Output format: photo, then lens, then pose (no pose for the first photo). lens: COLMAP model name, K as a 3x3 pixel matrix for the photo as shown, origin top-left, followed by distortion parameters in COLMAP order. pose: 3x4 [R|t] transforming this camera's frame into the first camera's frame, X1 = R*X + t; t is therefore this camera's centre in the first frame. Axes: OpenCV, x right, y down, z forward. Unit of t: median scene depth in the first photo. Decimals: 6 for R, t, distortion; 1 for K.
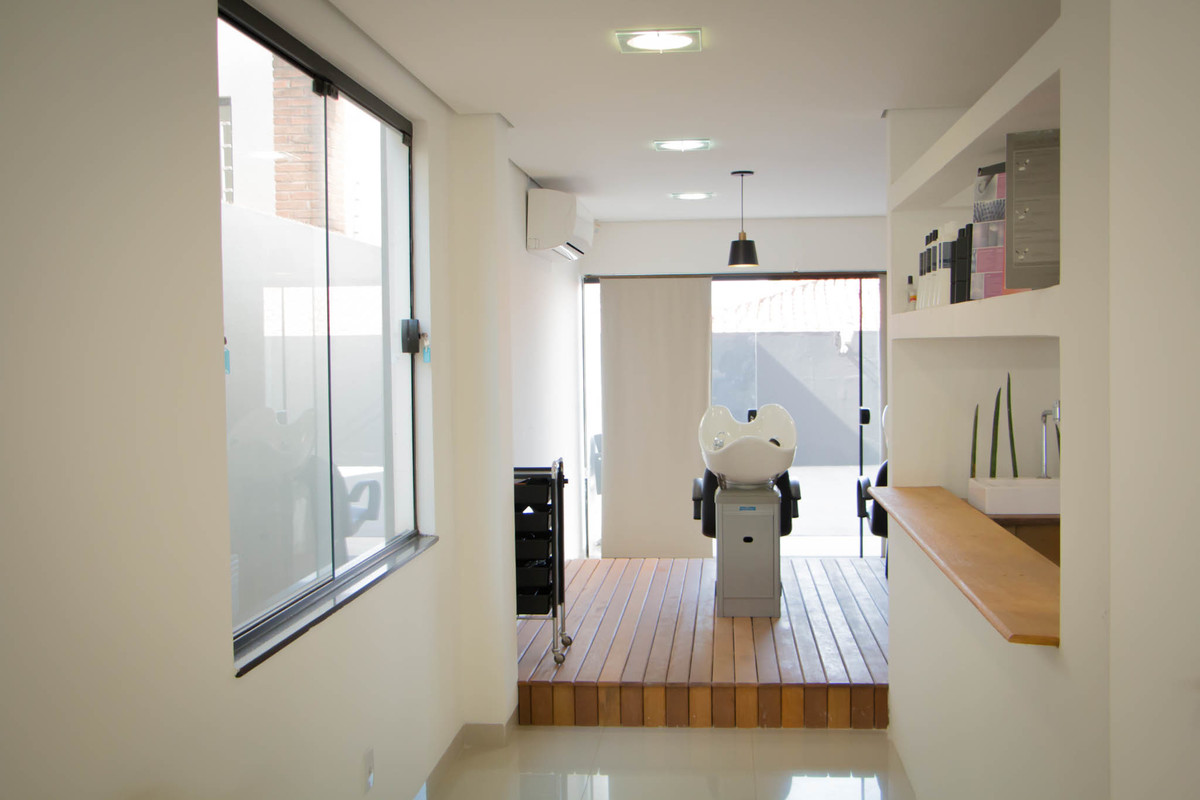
lens RADIAL K [[1337.9, 0, 600.0], [0, 1337.9, 400.0], [0, 0, 1]] dist [0.001668, -0.001239]
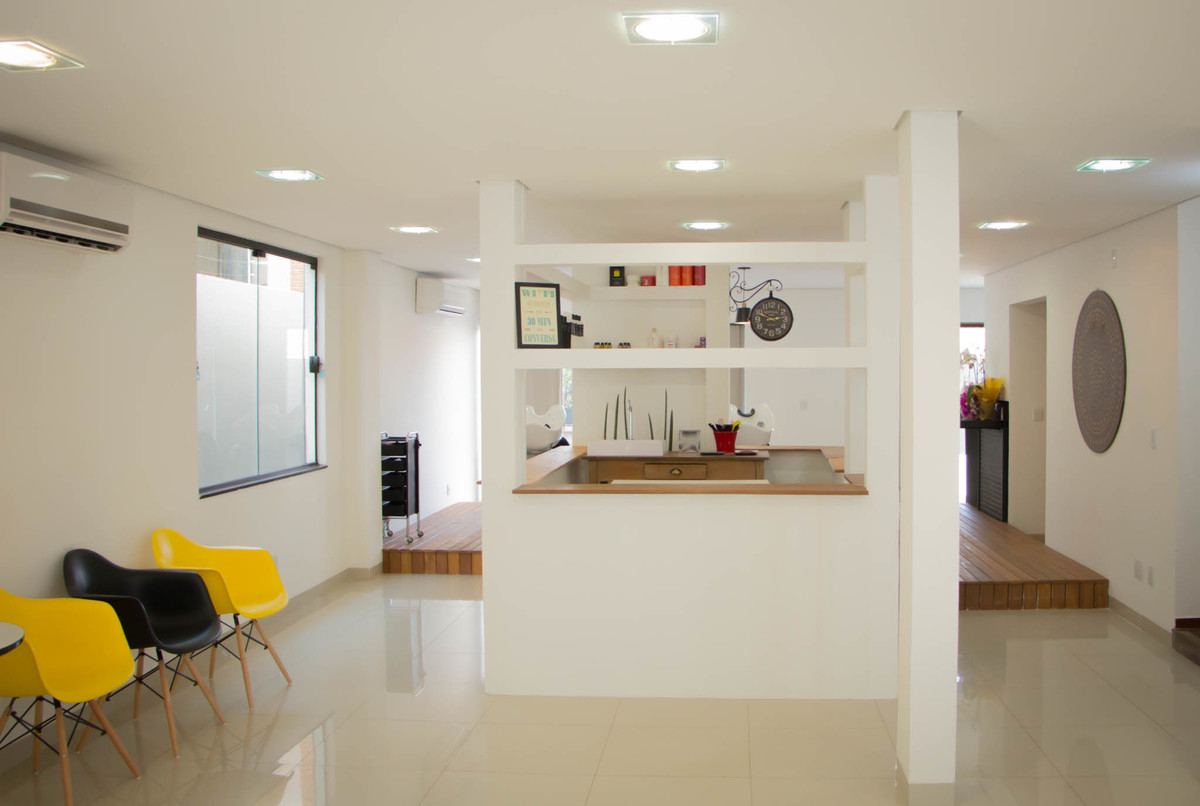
lens RADIAL K [[1108.3, 0, 600.0], [0, 1108.3, 403.0], [0, 0, 1]] dist [-0.154293, -0.000971]
pose [[0.999834, 0.011998, -0.013727, 0.264018], [-0.012132, 0.999879, -0.009738, 0.017401], [0.013609, 0.009903, 0.999858, -0.538969]]
